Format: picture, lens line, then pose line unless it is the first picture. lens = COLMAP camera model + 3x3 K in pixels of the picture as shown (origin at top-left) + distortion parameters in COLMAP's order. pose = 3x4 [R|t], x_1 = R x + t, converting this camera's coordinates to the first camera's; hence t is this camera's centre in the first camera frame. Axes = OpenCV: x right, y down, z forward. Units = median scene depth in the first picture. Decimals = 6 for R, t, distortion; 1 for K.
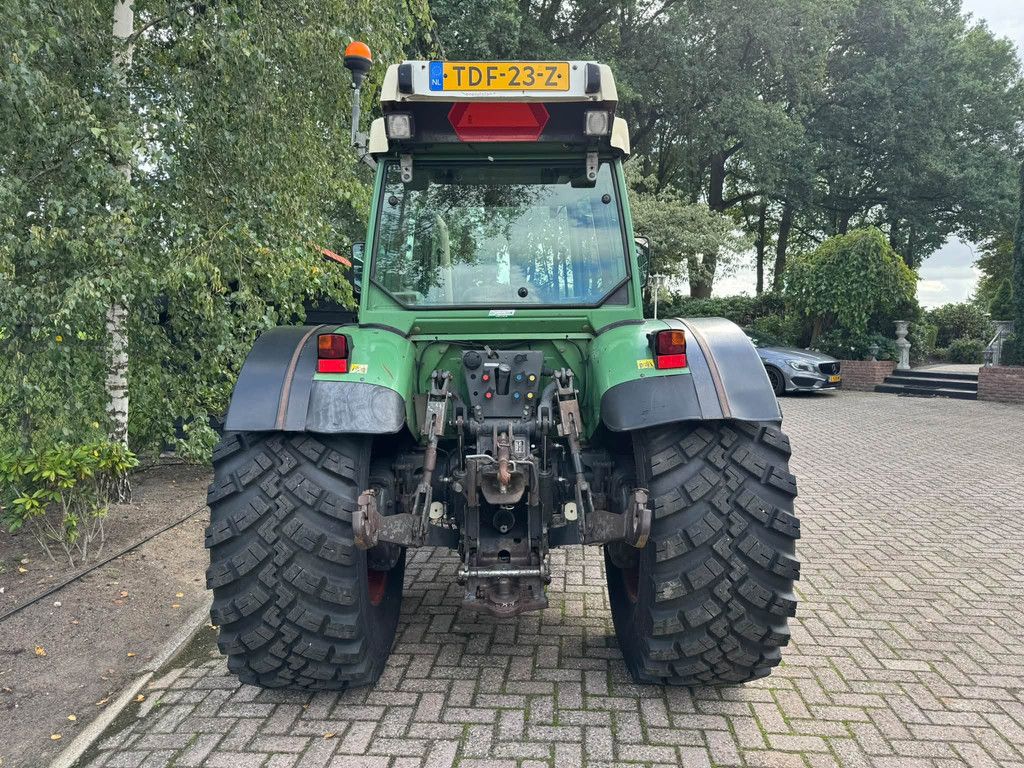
lens RADIAL K [[724.5, 0, 509.4], [0, 724.5, 386.8], [0, 0, 1]] dist [0.003820, -0.005381]
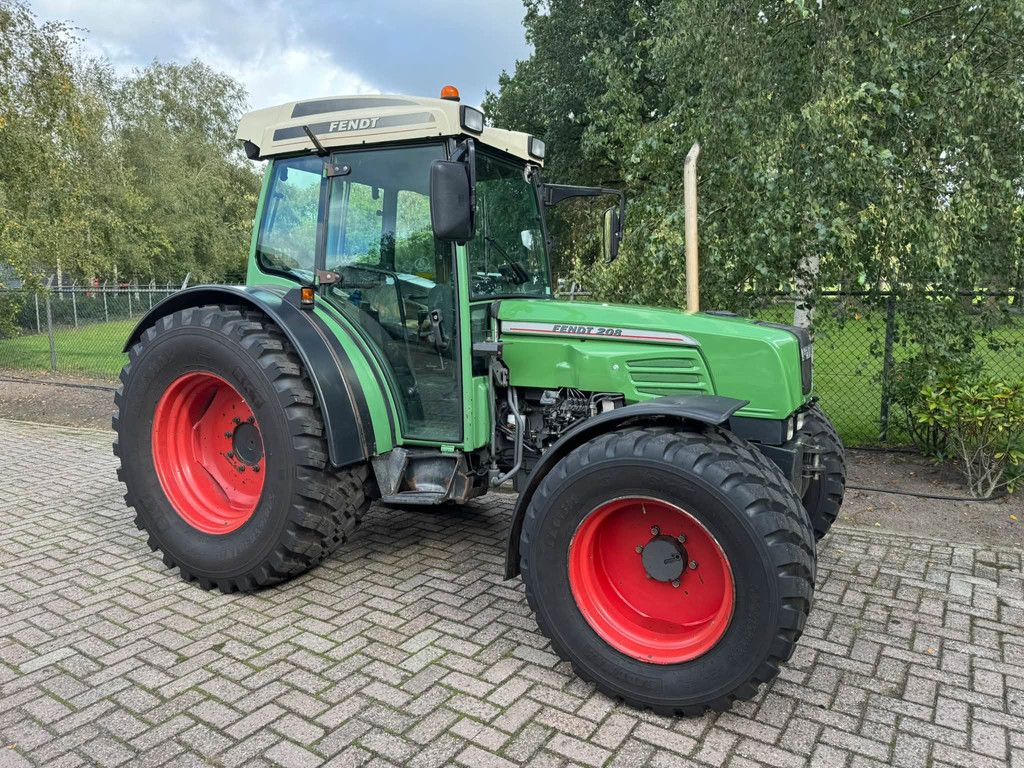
lens RADIAL K [[720.9, 0, 517.9], [0, 720.9, 392.7], [0, 0, 1]] dist [0.009536, -0.011351]
pose [[-0.478127, 0.117473, -0.870399, 0.794067], [-0.087102, 0.979787, 0.180083, -0.131243], [0.873961, 0.161916, -0.458231, 1.470513]]
